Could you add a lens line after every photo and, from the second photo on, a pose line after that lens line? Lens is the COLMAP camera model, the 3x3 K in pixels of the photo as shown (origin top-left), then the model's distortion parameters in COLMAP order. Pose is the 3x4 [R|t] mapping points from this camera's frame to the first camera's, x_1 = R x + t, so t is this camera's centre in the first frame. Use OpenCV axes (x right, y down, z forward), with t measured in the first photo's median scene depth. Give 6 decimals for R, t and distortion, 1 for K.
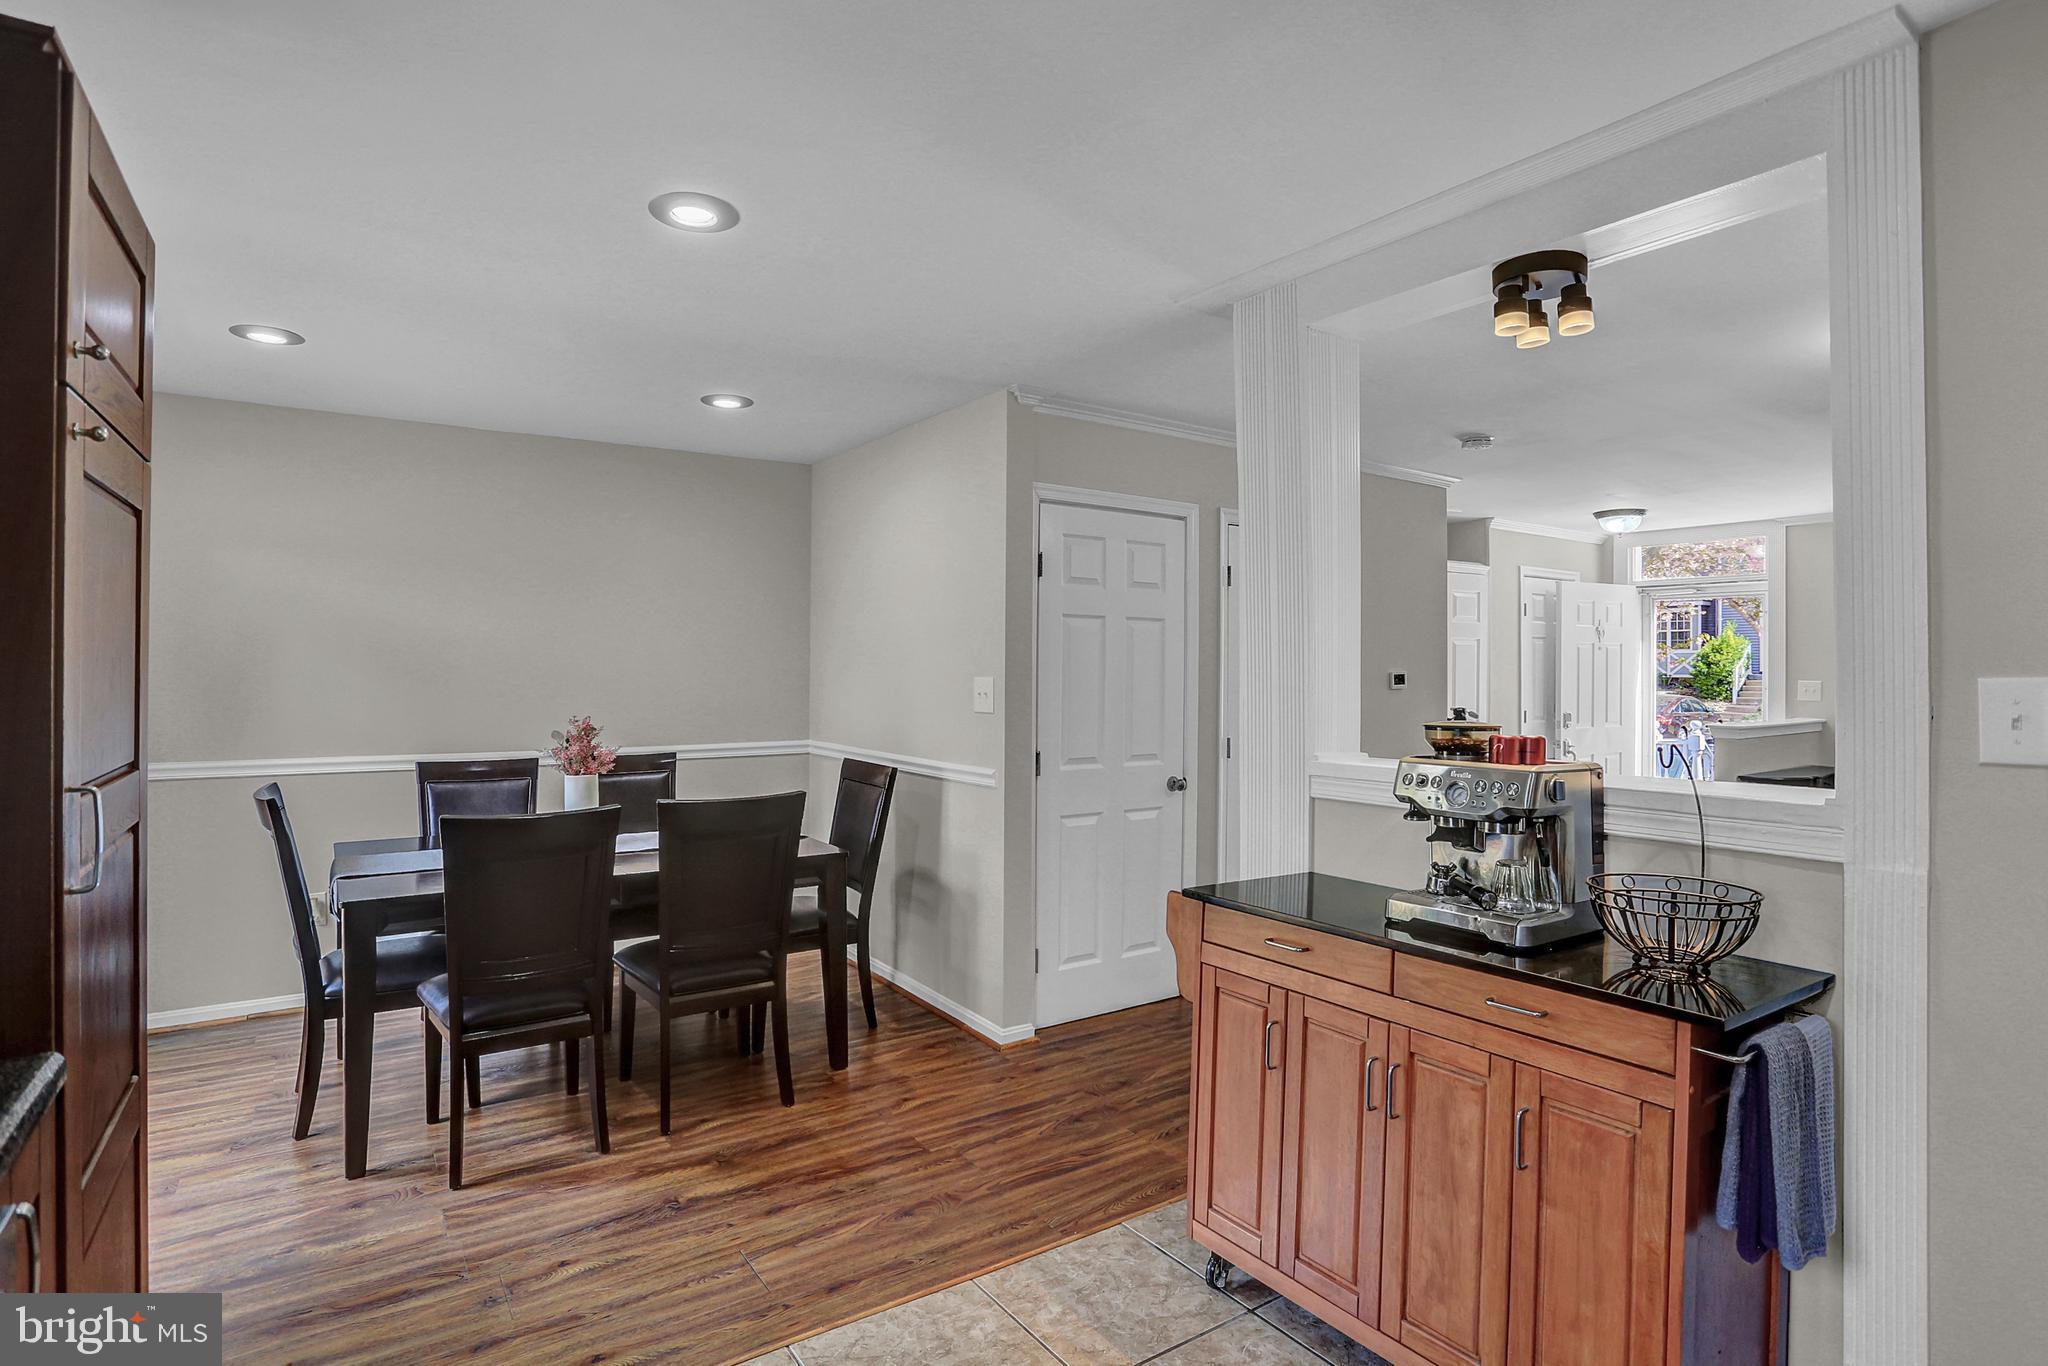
lens RADIAL K [[1028.8, 0, 1020.9], [0, 1028.8, 648.3], [0, 0, 1]] dist [-0.083045, 0.037693]
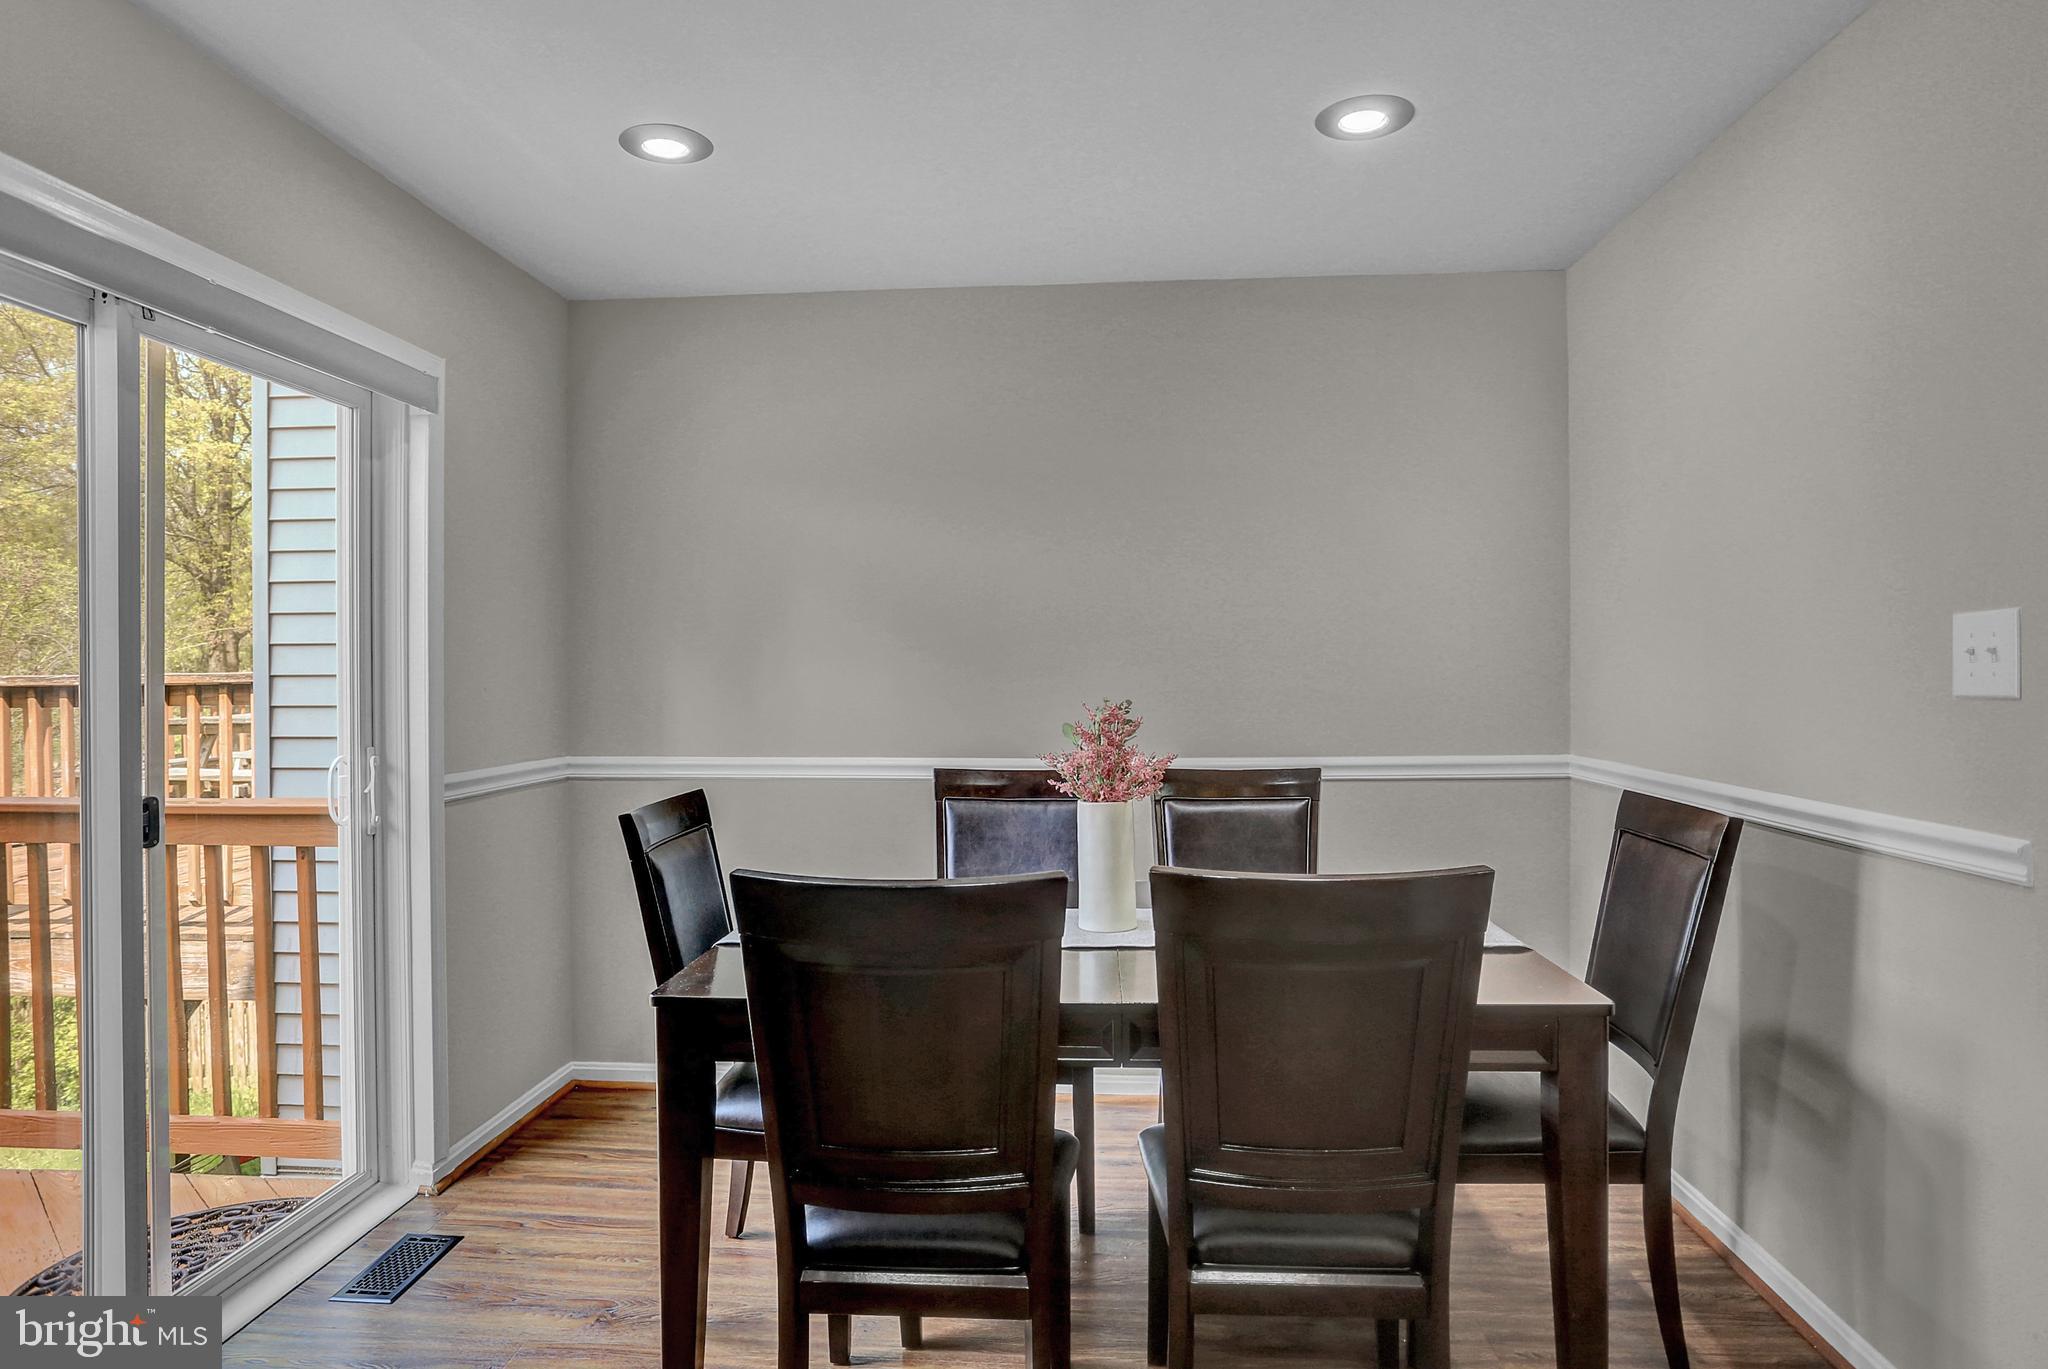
lens RADIAL K [[1203.0, 0, 1011.8], [0, 1203.0, 677.3], [0, 0, 1]] dist [-0.085452, 0.063985]
pose [[0.774322, -0.005966, -0.632763, -0.042008], [0.021445, 0.999629, 0.016817, 0.038705], [0.632428, -0.026591, 0.774163, 0.402623]]
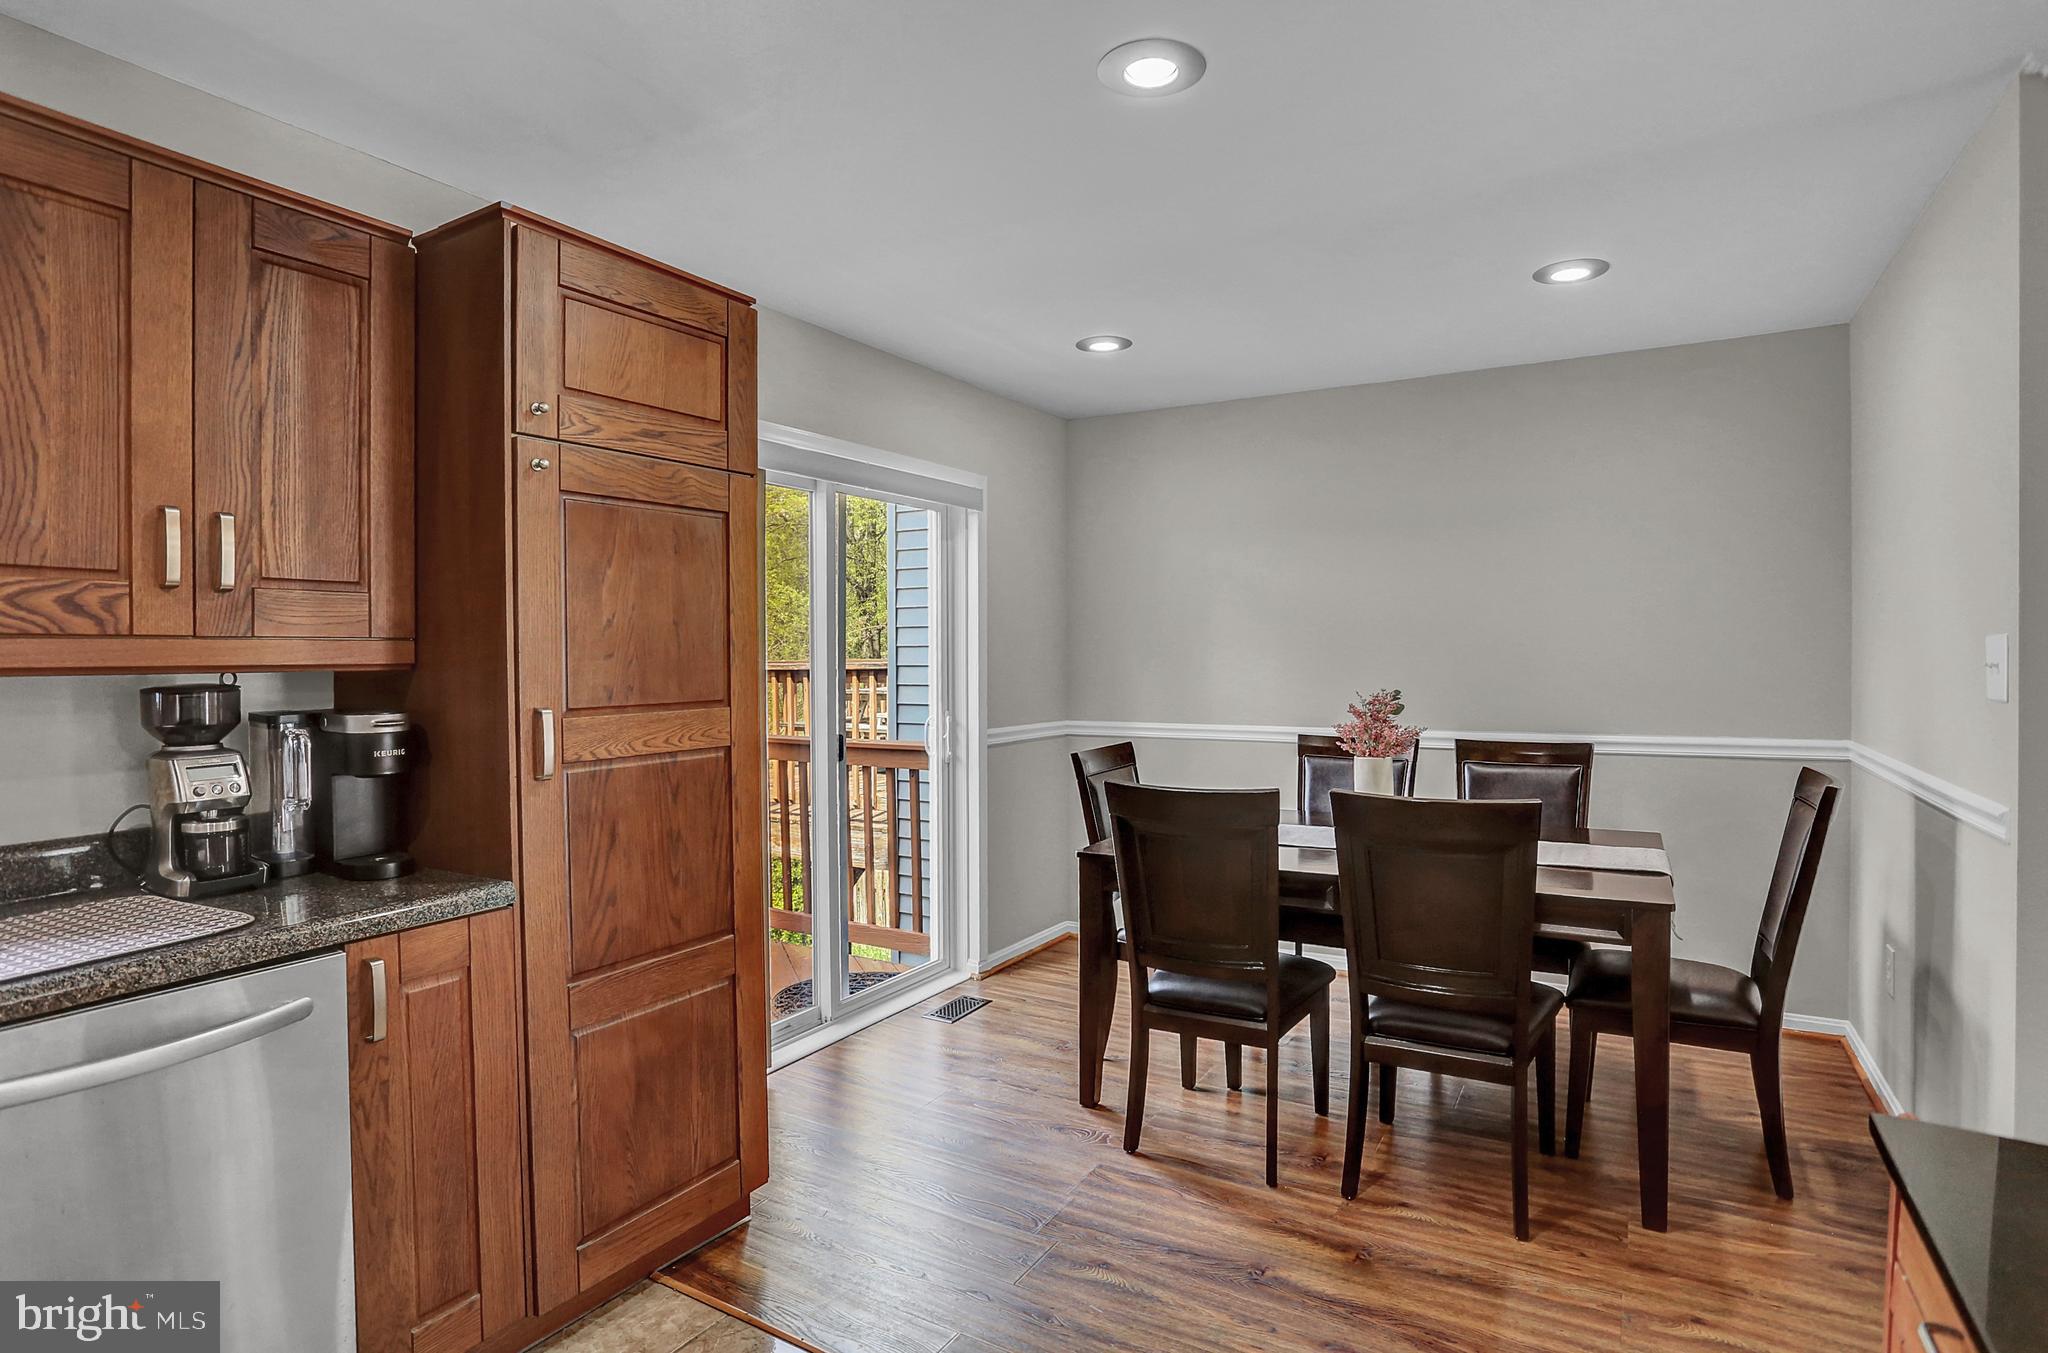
lens RADIAL K [[1075.7, 0, 1017.0], [0, 1075.7, 667.7], [0, 0, 1]] dist [-0.075659, 0.036873]
pose [[0.415702, 0.004260, -0.909491, 0.240741], [0.025764, 0.999533, 0.016458, 0.023523], [0.909136, -0.030274, 0.415398, 0.316128]]
